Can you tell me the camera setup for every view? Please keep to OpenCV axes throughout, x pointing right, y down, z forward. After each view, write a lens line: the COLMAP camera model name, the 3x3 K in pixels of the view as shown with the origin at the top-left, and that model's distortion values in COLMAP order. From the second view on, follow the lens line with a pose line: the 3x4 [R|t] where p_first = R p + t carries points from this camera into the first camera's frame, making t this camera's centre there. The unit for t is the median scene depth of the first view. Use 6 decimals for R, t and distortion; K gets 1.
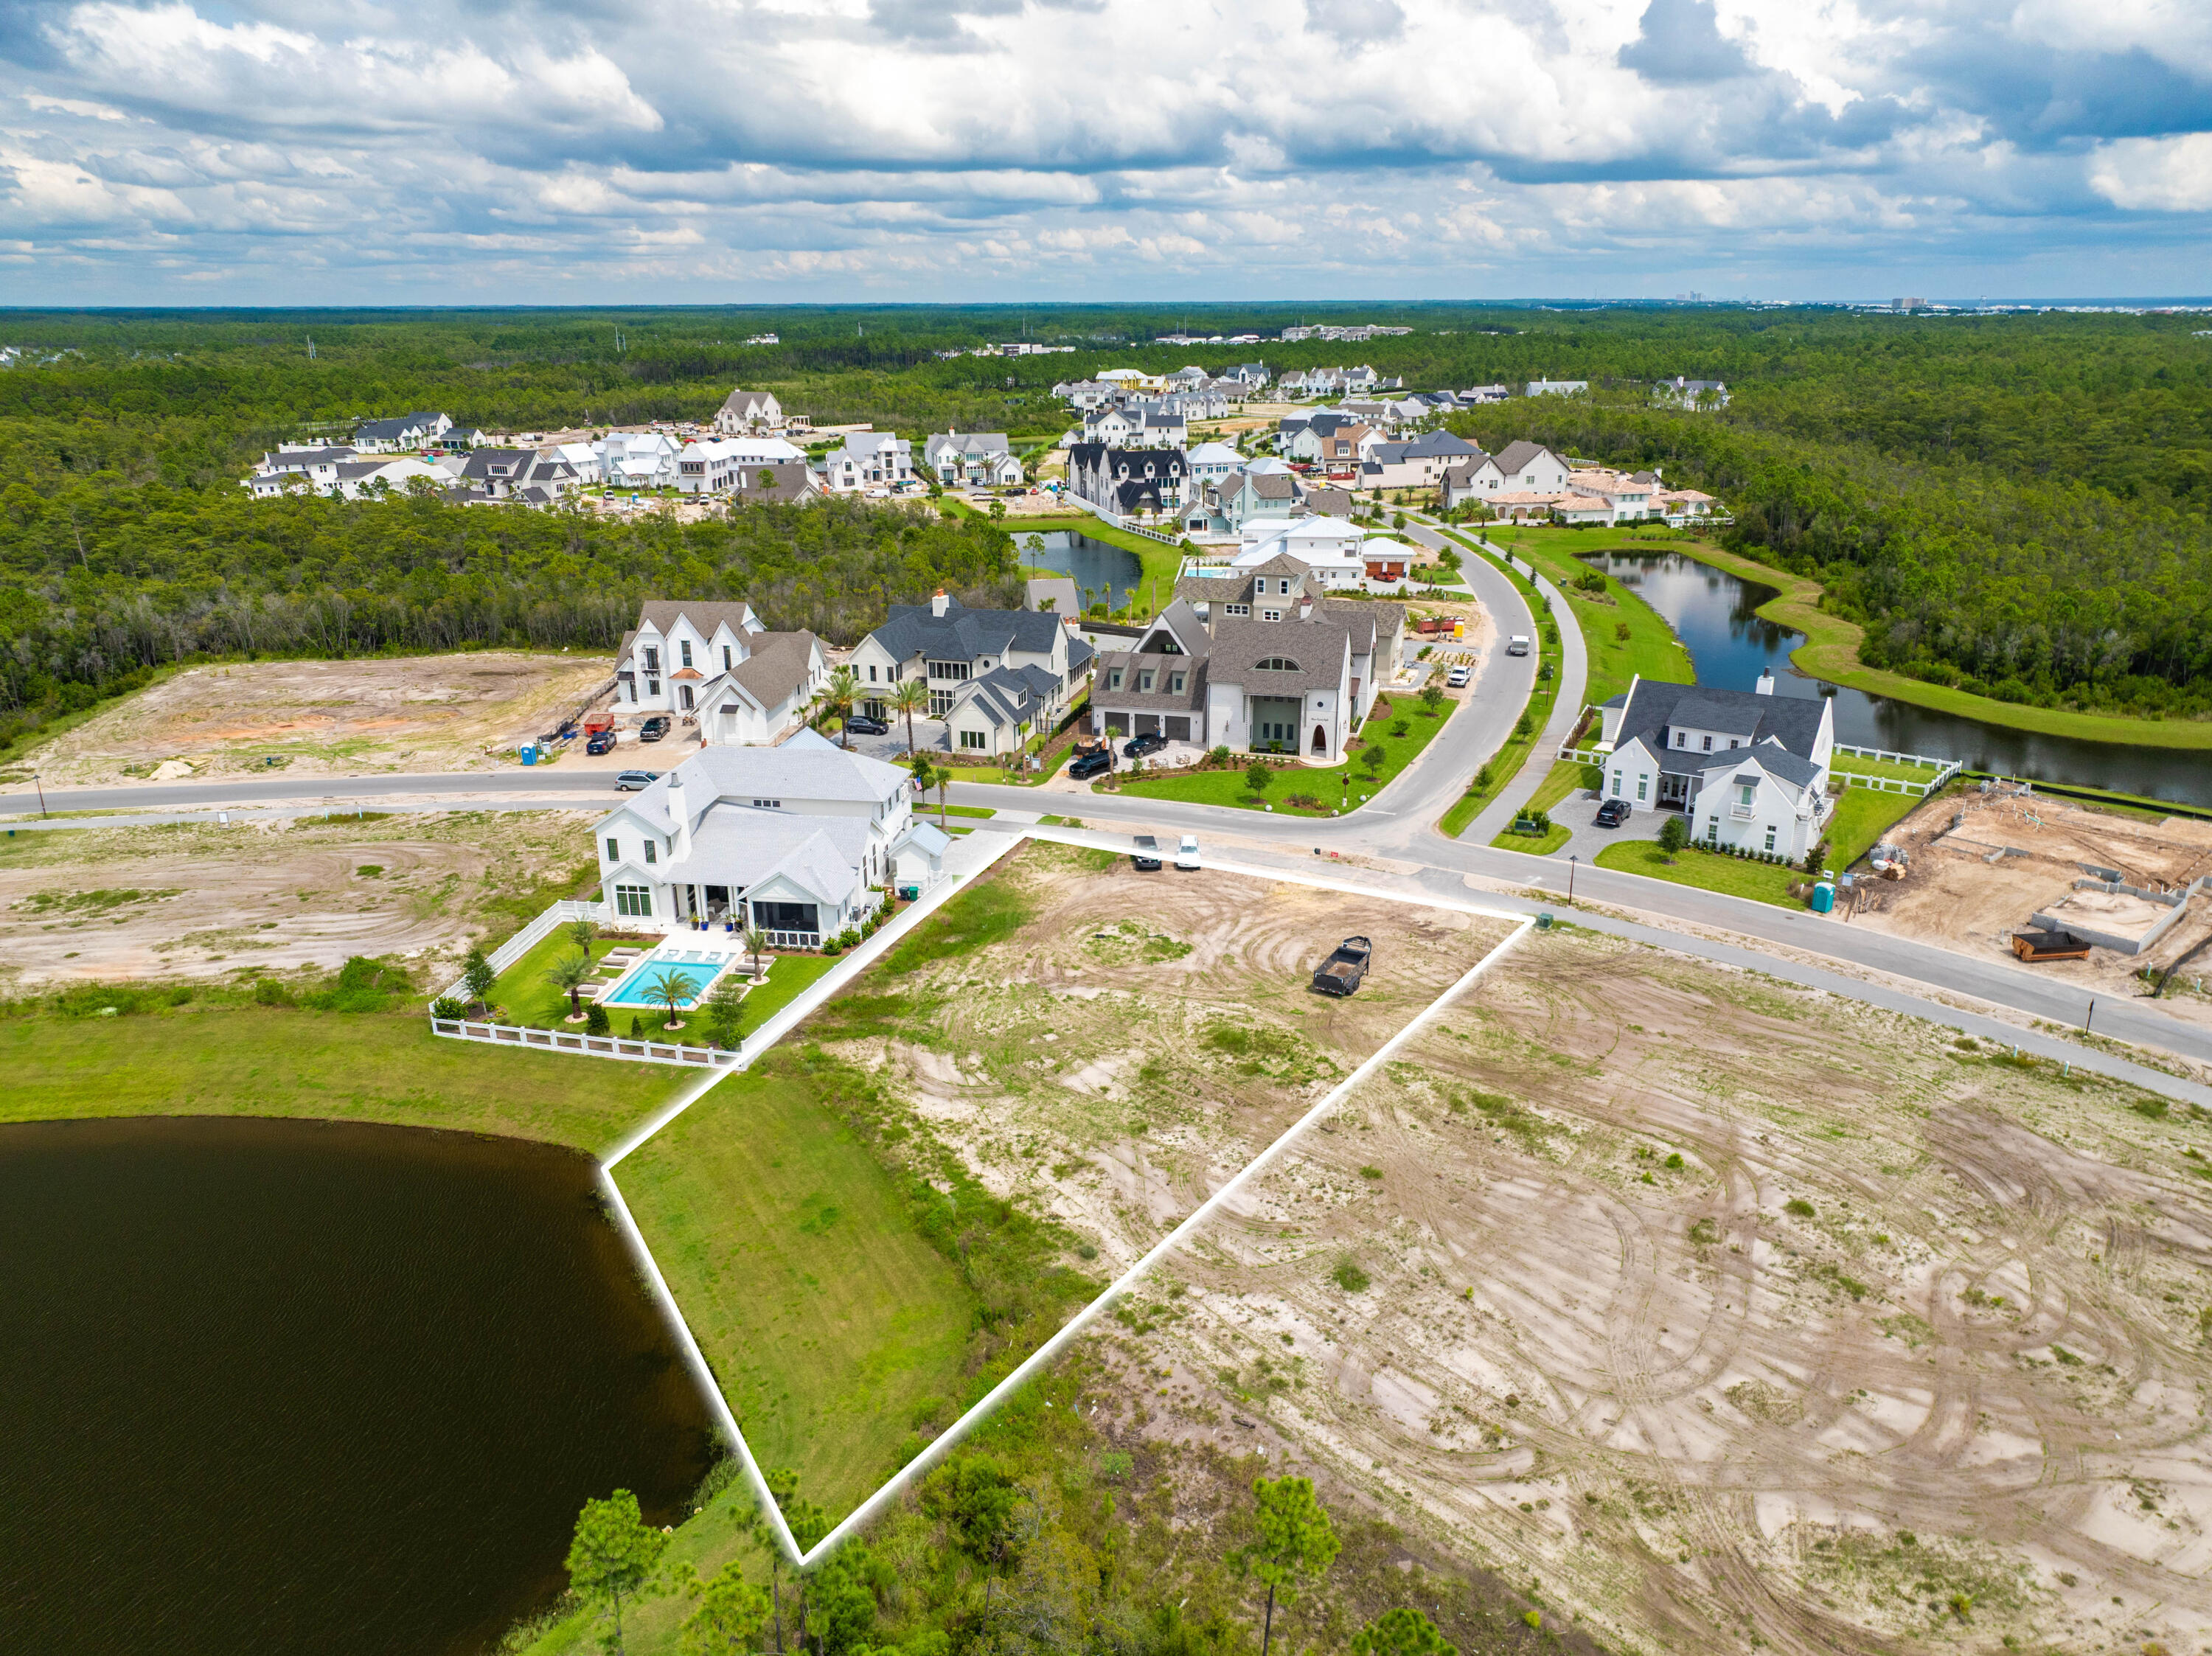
lens RADIAL K [[1538.4, 0, 1107.6], [0, 1538.4, 822.5], [0, 0, 1]] dist [0.018884, -0.028332]
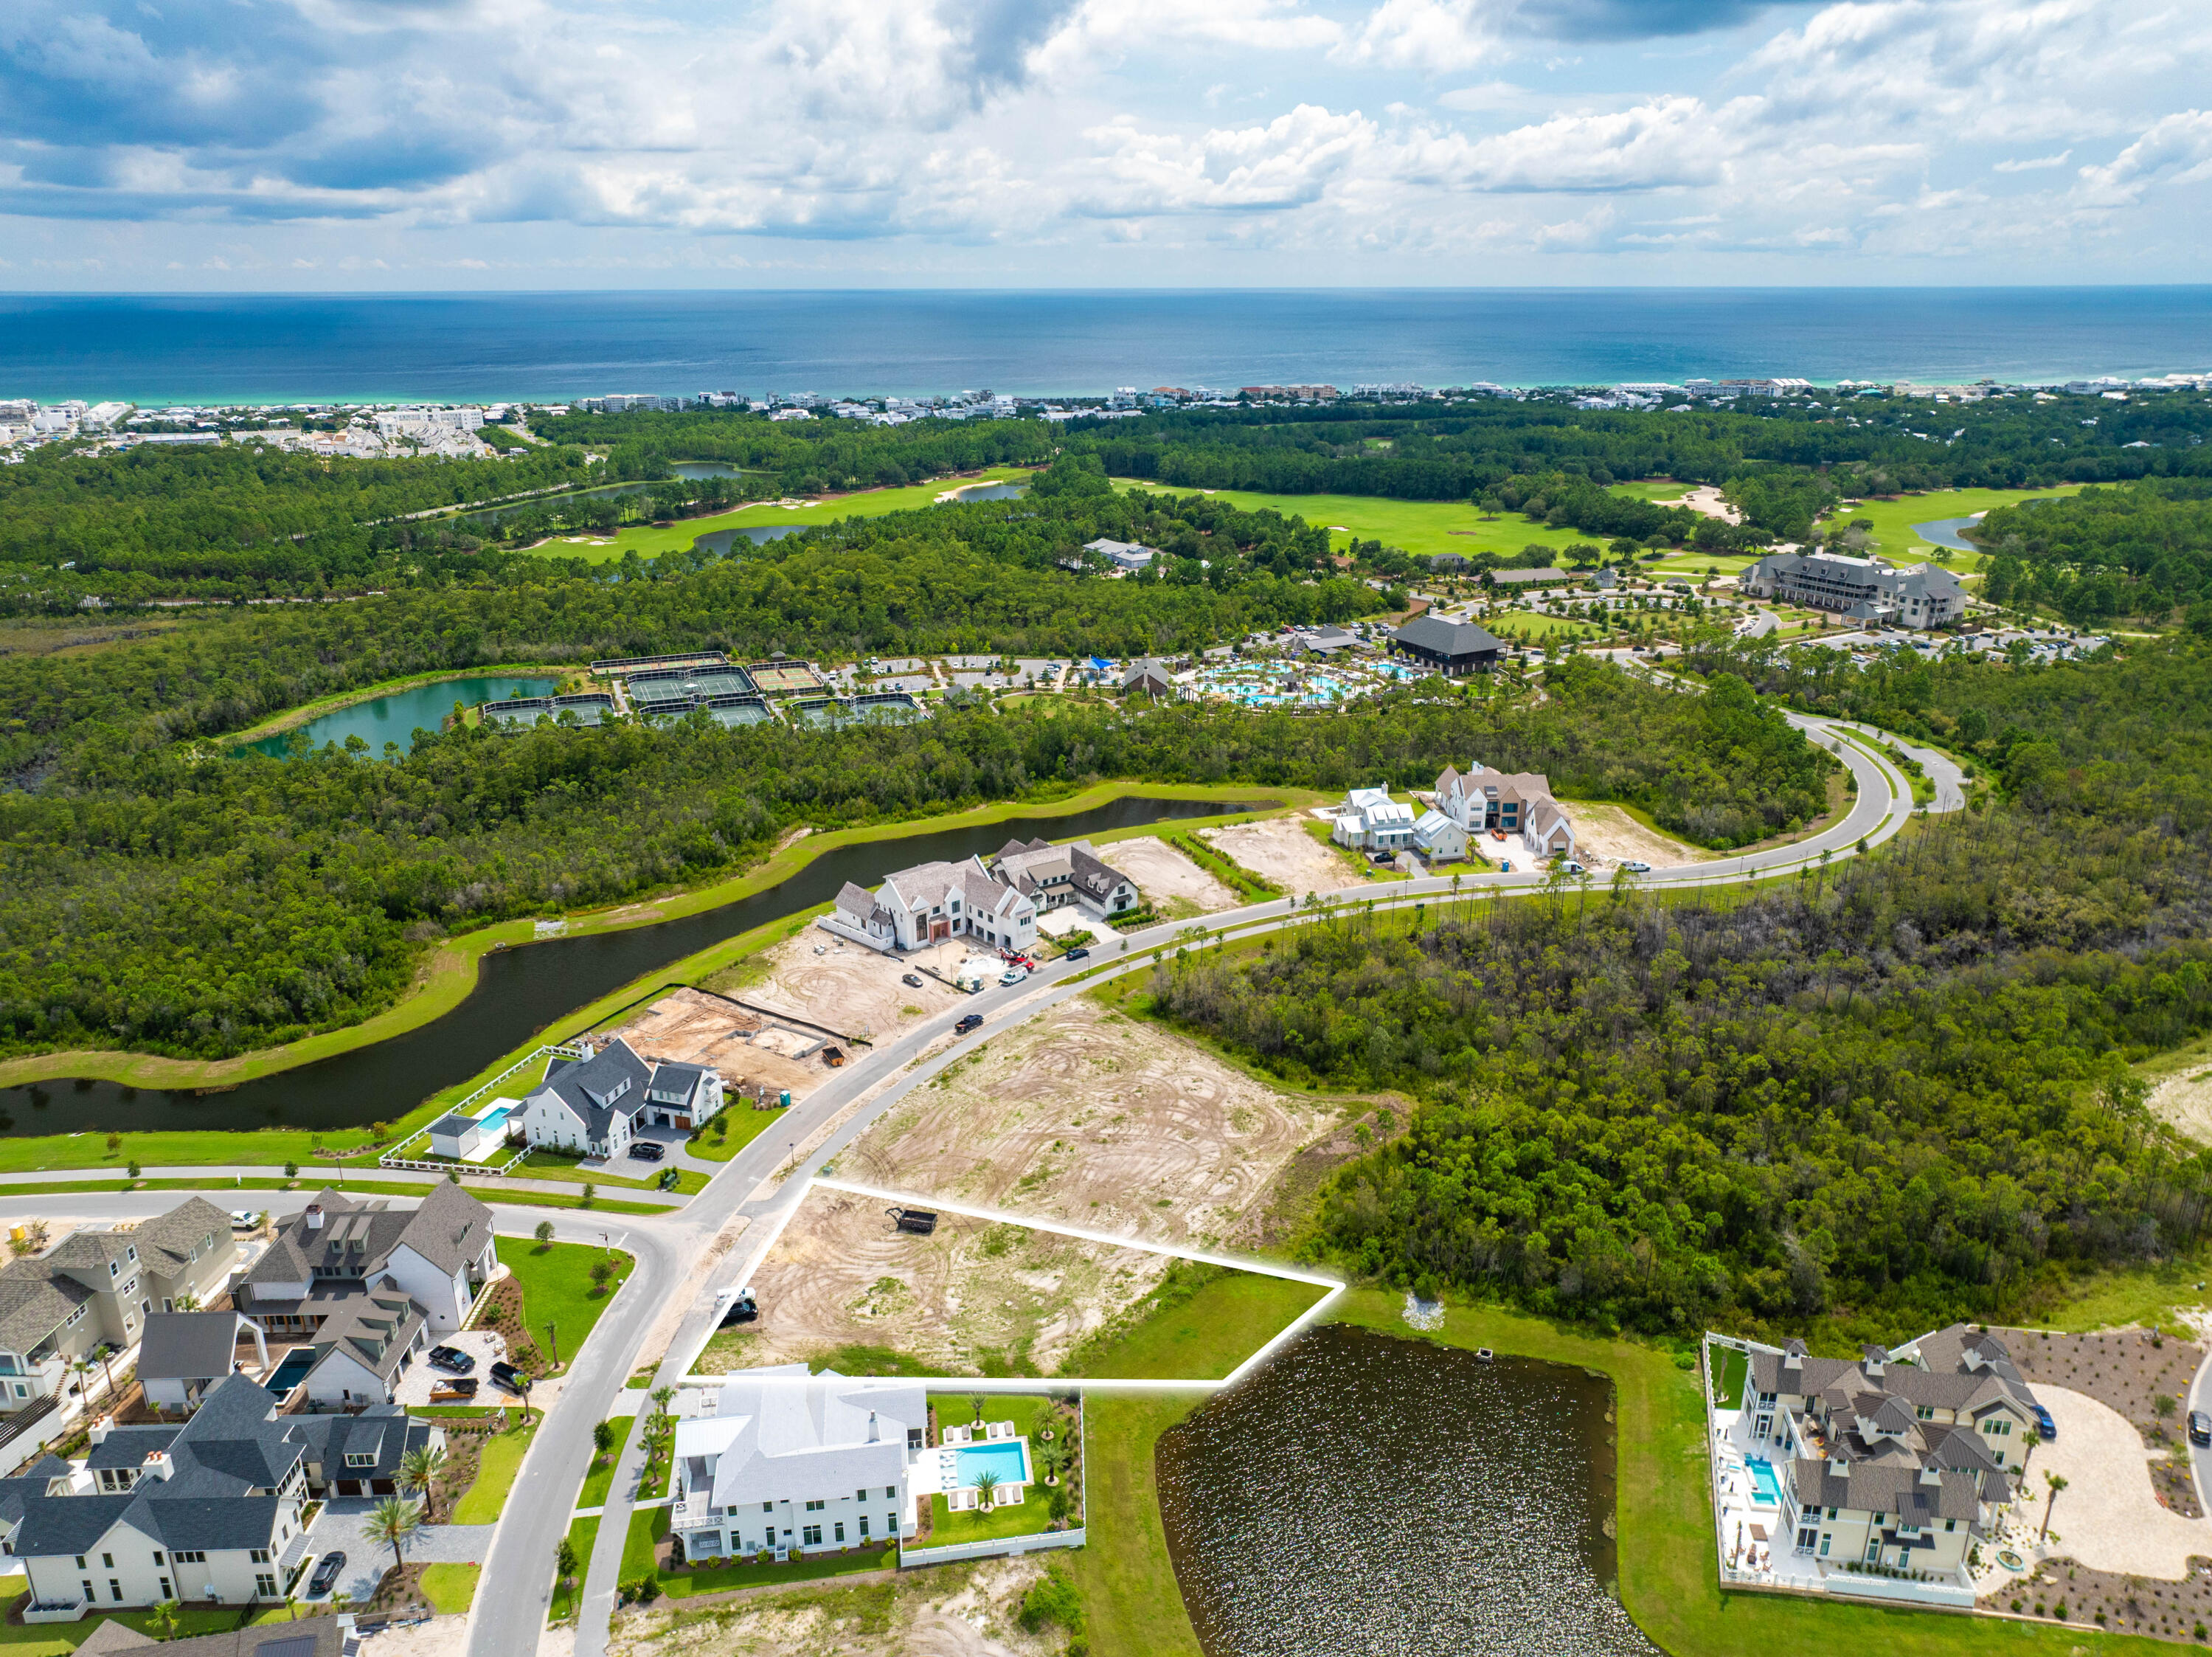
lens RADIAL K [[1579.4, 0, 1101.6], [0, 1579.4, 730.3], [0, 0, 1]] dist [0.014531, -0.001924]
pose [[-0.281013, -0.256653, 0.924749, -1.406103], [0.315745, 0.885209, 0.341629, -0.930915], [-0.906276, 0.387987, -0.167718, 0.769717]]
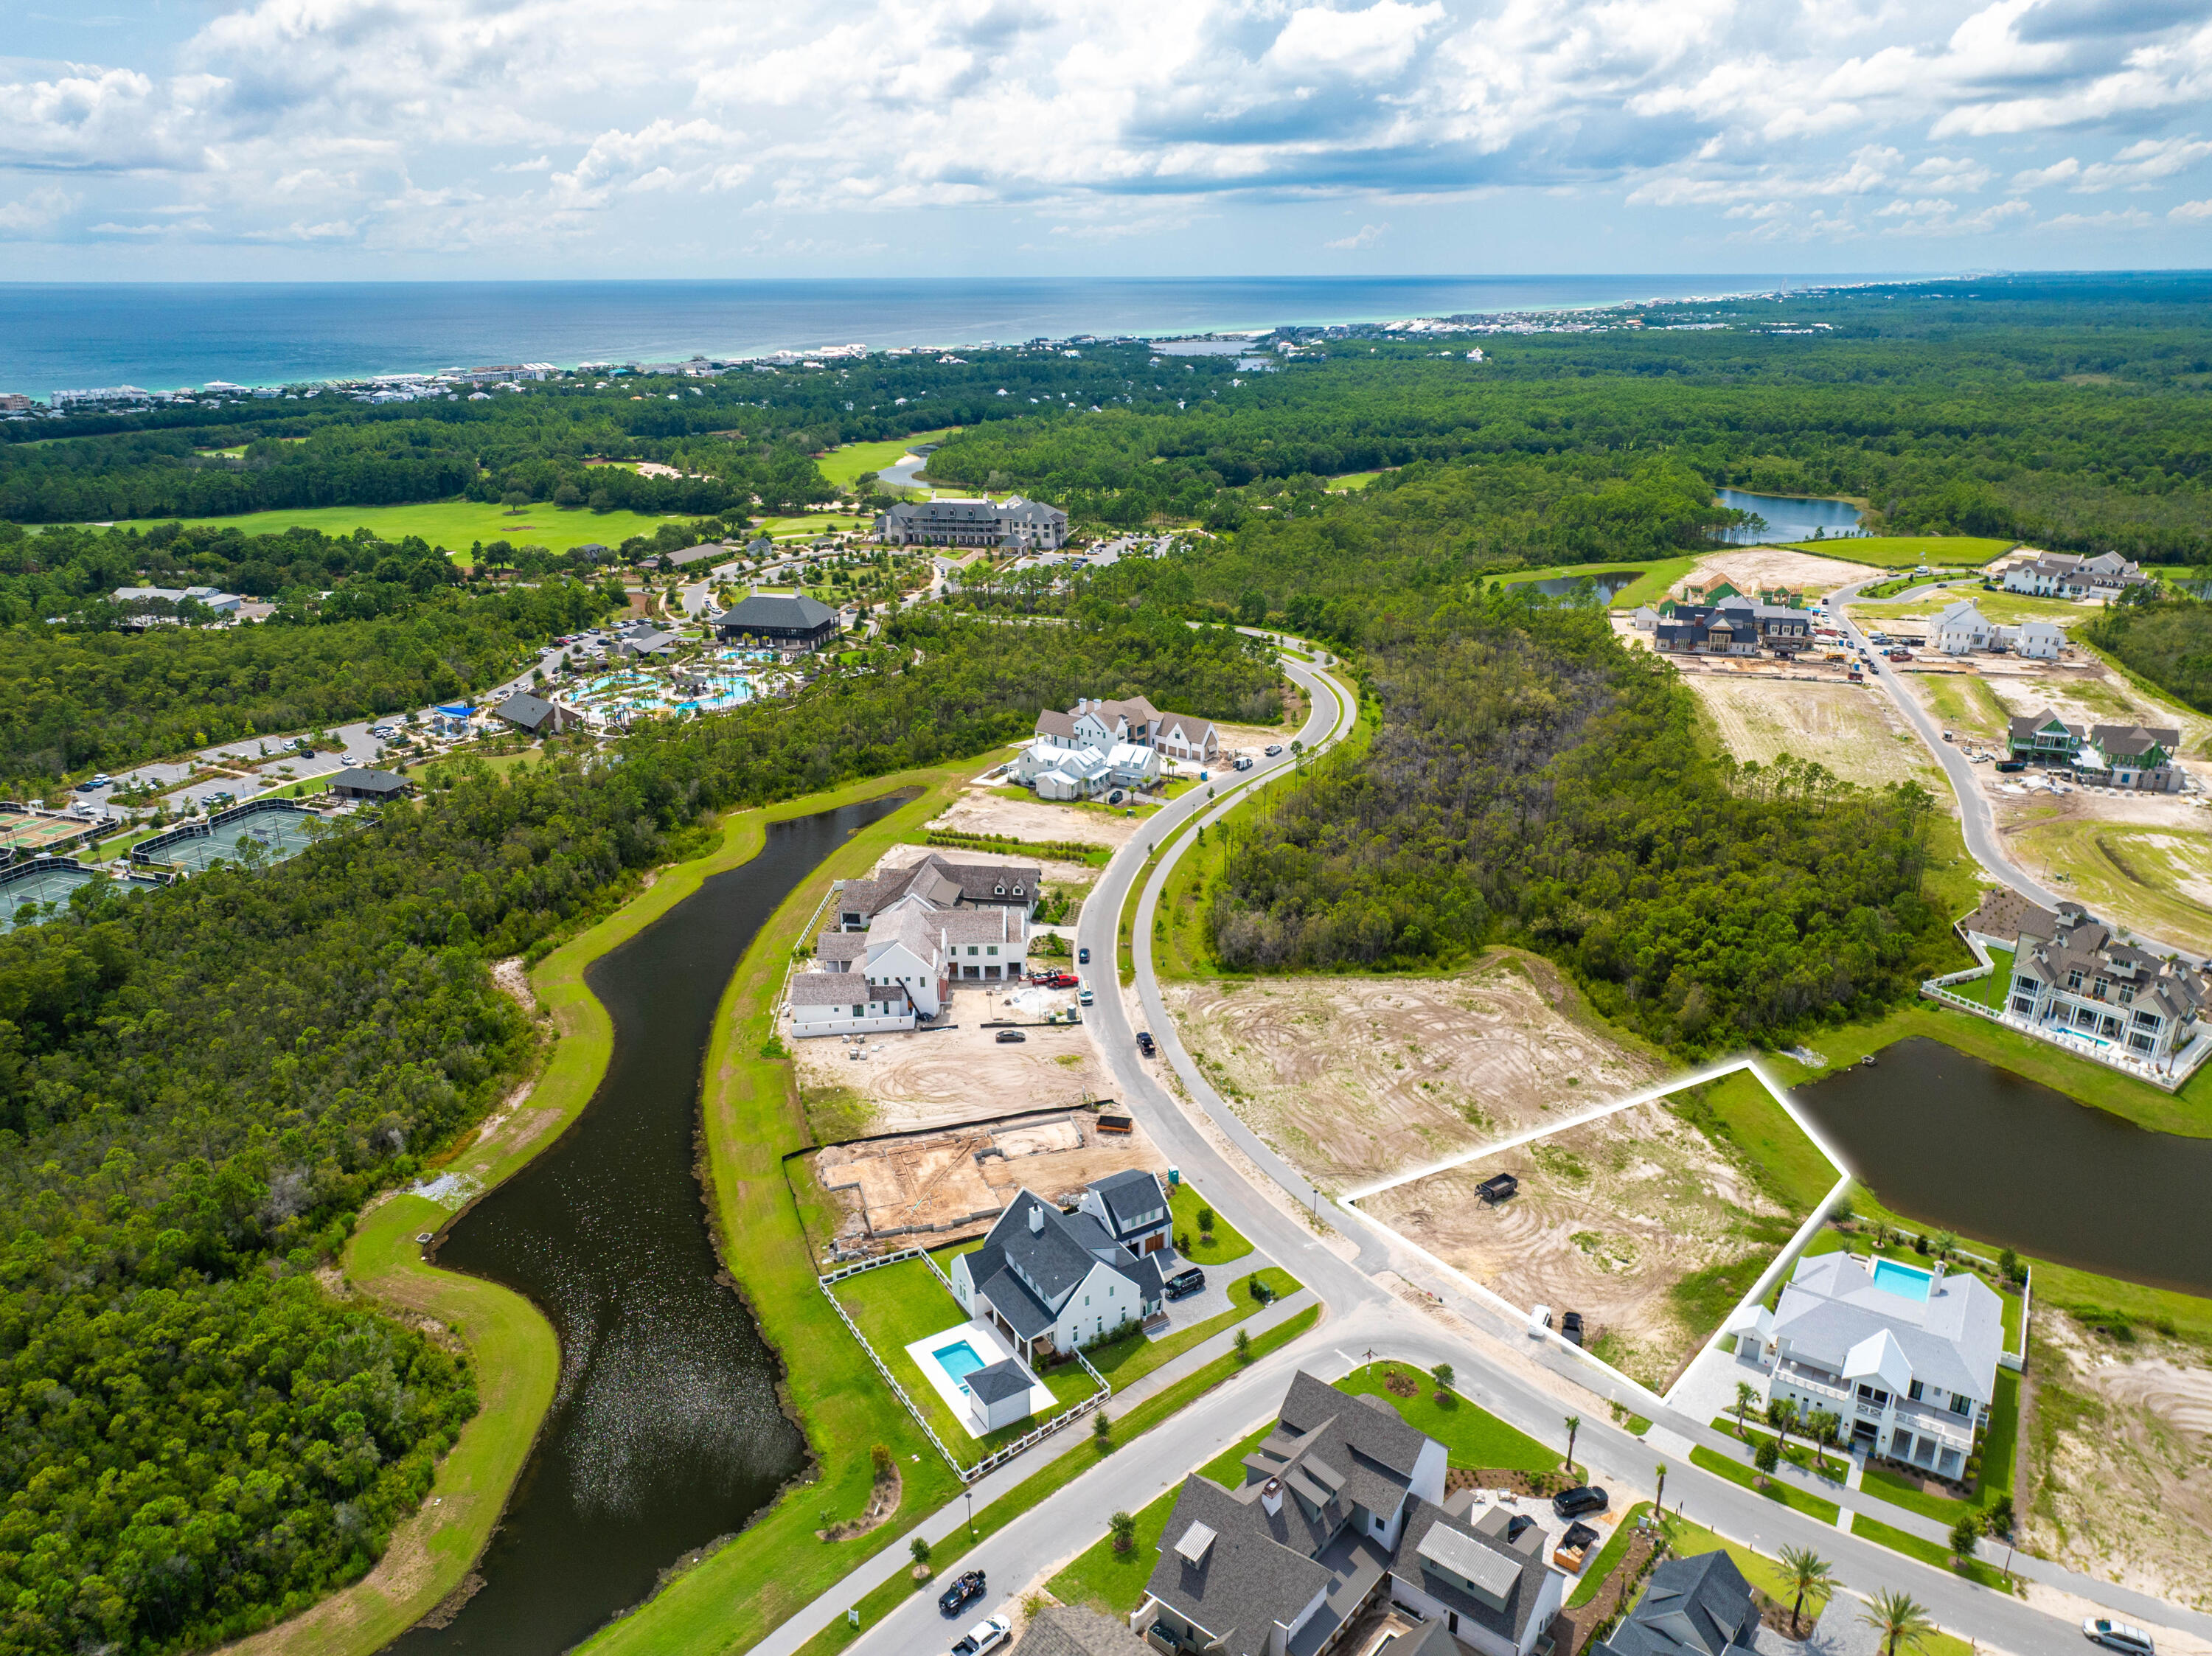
lens RADIAL K [[1545.6, 0, 1107.9], [0, 1545.6, 831.6], [0, 0, 1]] dist [0.008914, -0.005672]
pose [[-0.912033, -0.130952, 0.388649, -0.076176], [0.141699, 0.788674, 0.598260, -1.240263], [-0.384861, 0.600704, -0.700741, 1.943362]]
